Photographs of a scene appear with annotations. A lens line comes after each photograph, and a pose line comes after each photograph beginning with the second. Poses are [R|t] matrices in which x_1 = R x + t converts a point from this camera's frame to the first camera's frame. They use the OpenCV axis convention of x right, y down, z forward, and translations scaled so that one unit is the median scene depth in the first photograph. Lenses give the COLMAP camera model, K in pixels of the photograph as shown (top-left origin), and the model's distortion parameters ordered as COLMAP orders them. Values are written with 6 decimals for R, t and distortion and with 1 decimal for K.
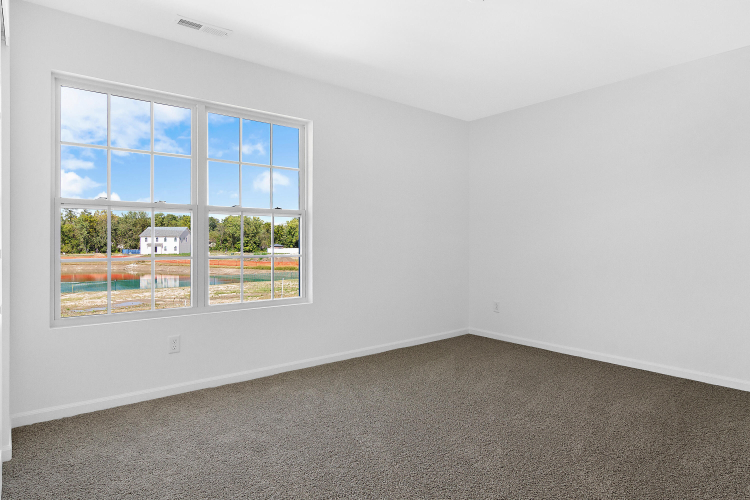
lens RADIAL K [[437.8, 0, 377.8], [0, 437.8, 241.7], [0, 0, 1]] dist [0.005589, 0.000677]
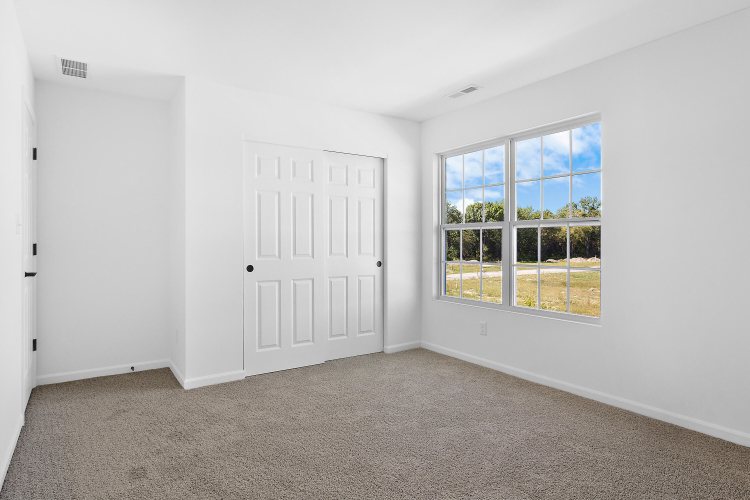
lens RADIAL K [[437.8, 0, 377.8], [0, 437.8, 241.7], [0, 0, 1]] dist [0.005589, 0.000677]
pose [[-0.060337, -0.018993, -0.997997, 0.772784], [-0.033644, 0.999290, -0.016984, 0.009419], [0.997611, 0.032551, -0.060934, 0.670063]]
